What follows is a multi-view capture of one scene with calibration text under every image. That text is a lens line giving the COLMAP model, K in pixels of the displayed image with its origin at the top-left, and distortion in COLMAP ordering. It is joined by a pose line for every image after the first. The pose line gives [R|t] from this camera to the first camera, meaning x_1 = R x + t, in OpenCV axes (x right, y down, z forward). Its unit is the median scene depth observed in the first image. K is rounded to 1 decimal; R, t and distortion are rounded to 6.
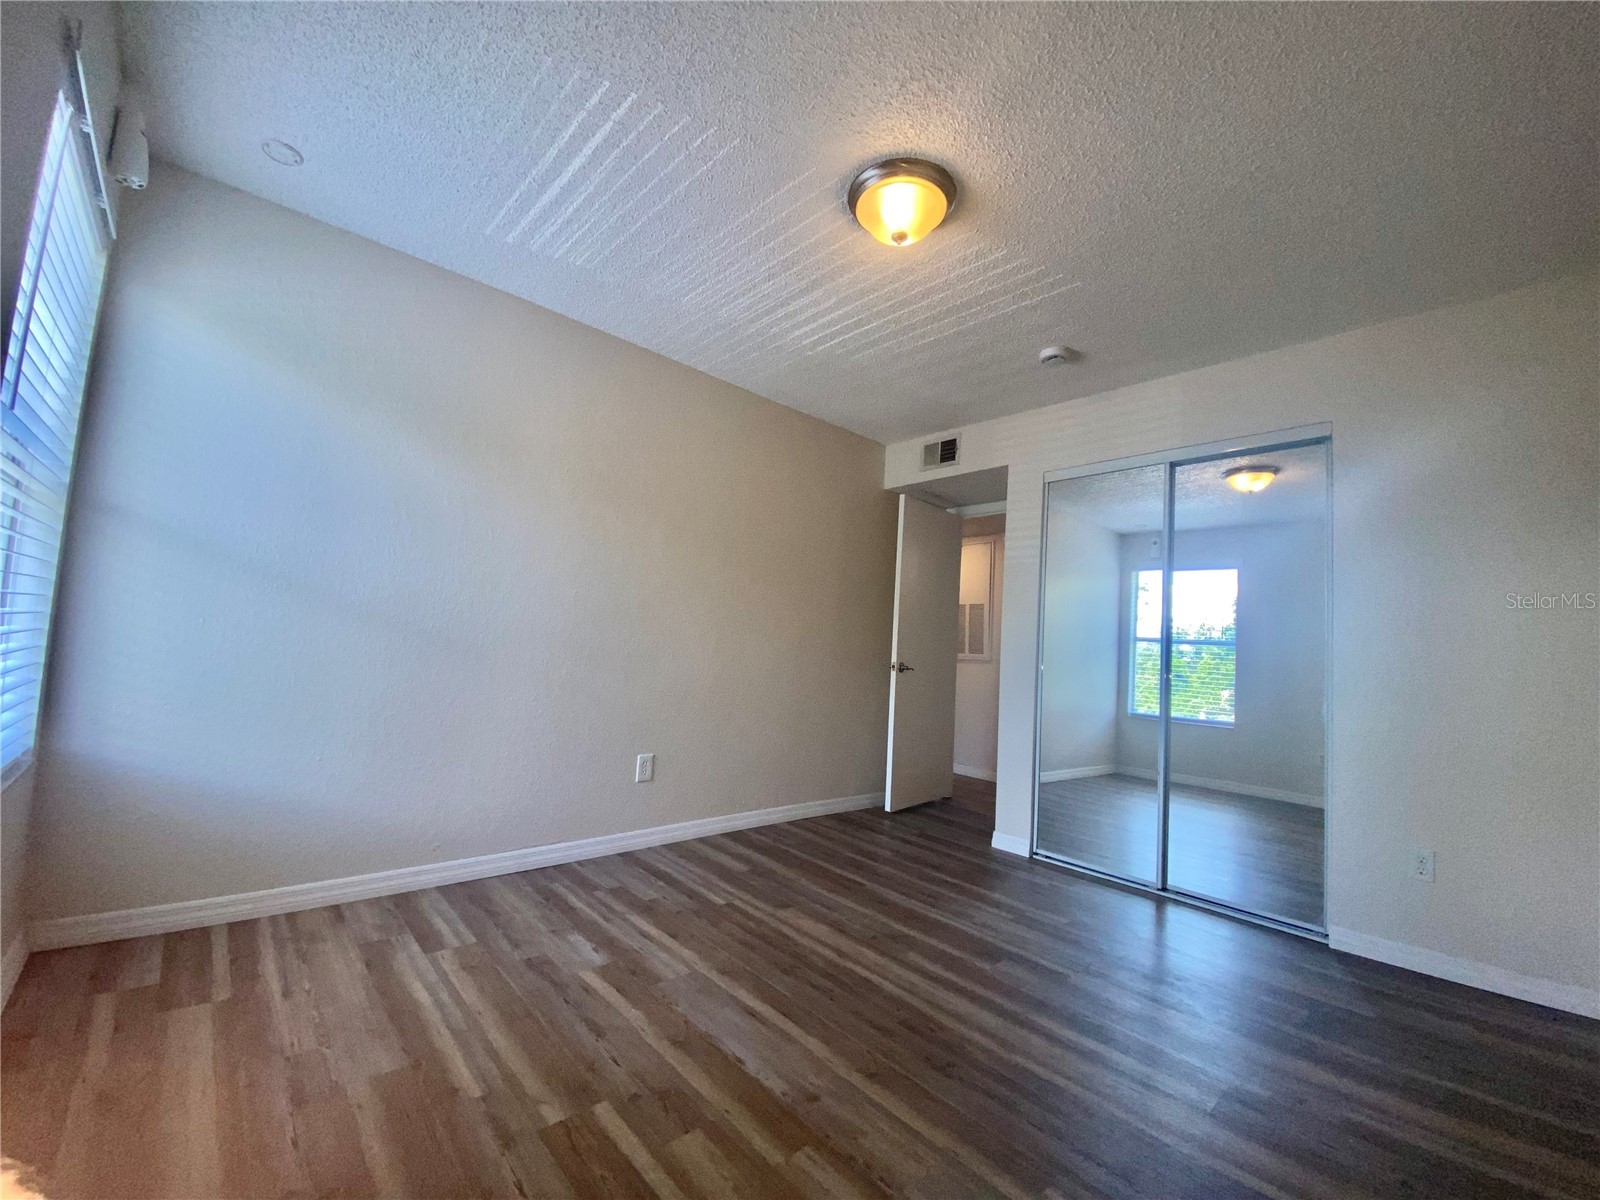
lens RADIAL K [[645.7, 0, 797.0], [0, 645.7, 598.5], [0, 0, 1]] dist [0.023420, -0.023772]
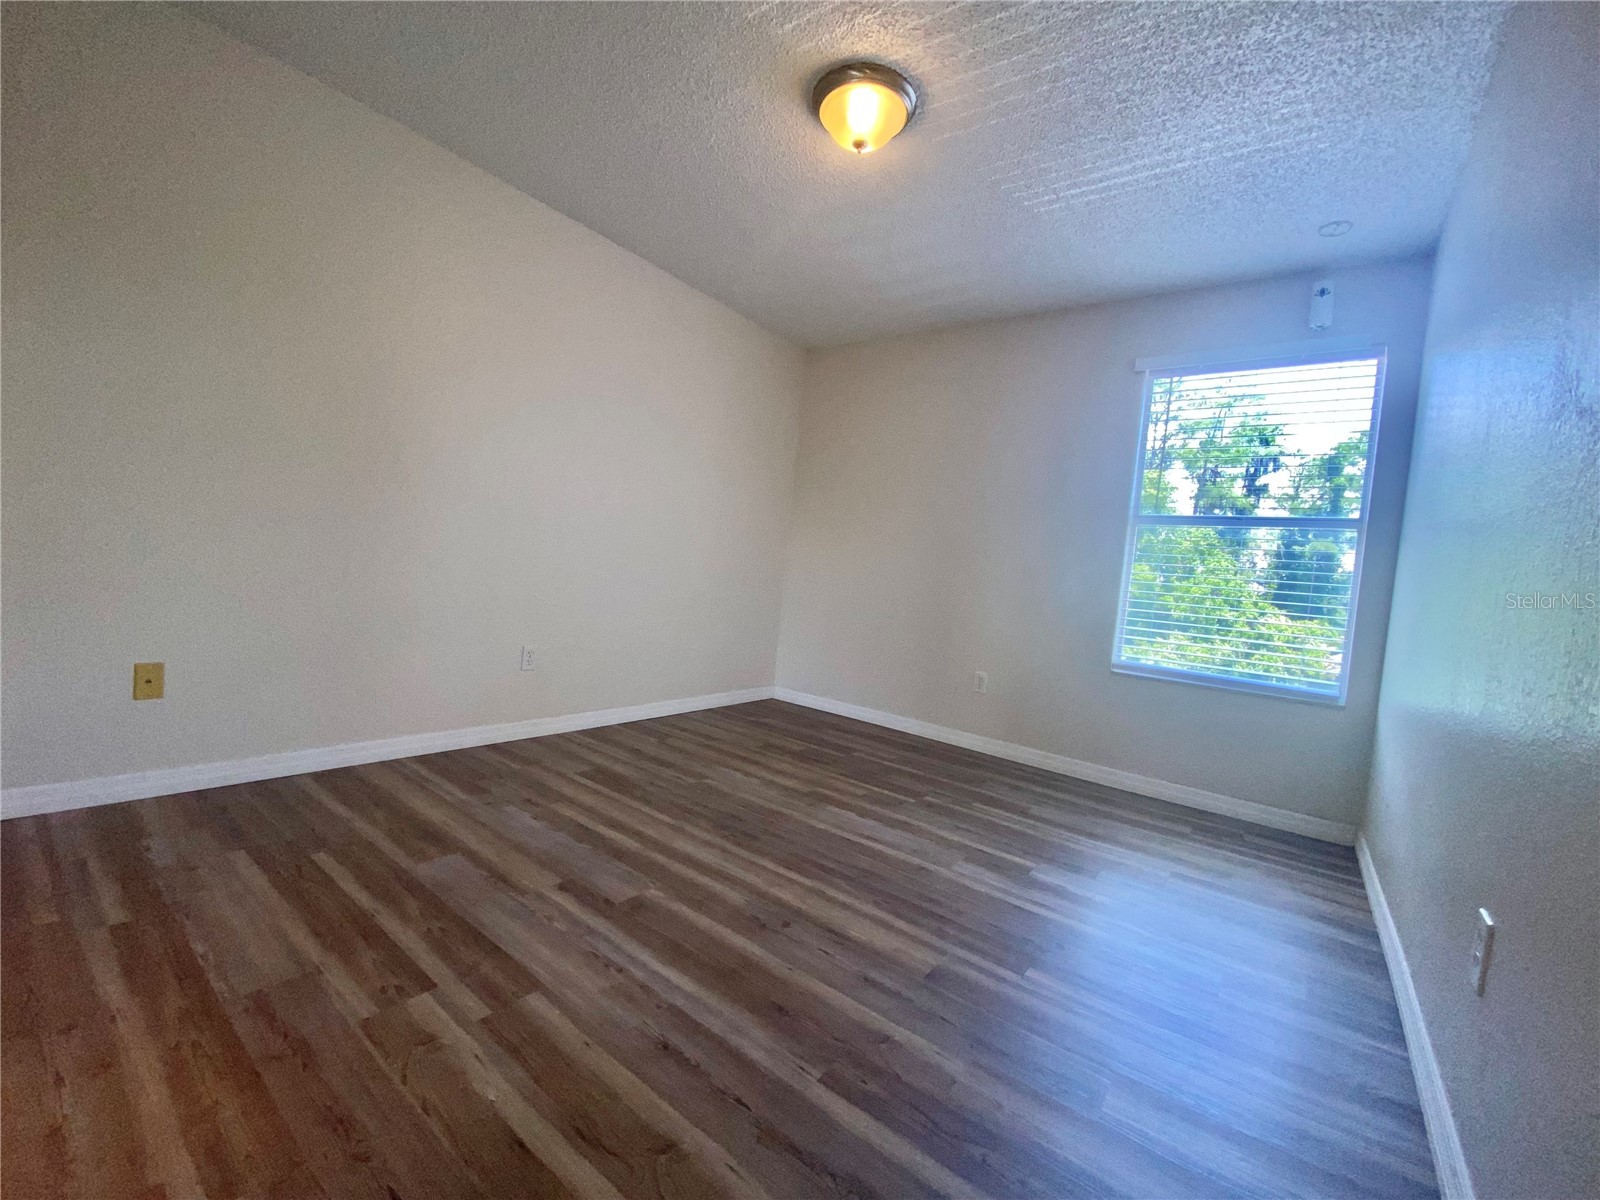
lens RADIAL K [[640.5, 0, 794.4], [0, 640.5, 598.3], [0, 0, 1]] dist [0.023803, -0.022350]
pose [[-0.972921, -0.147041, -0.178336, 0.333141], [-0.139158, 0.988685, -0.056001, 0.223421], [0.184553, -0.029668, -0.982375, 1.954442]]
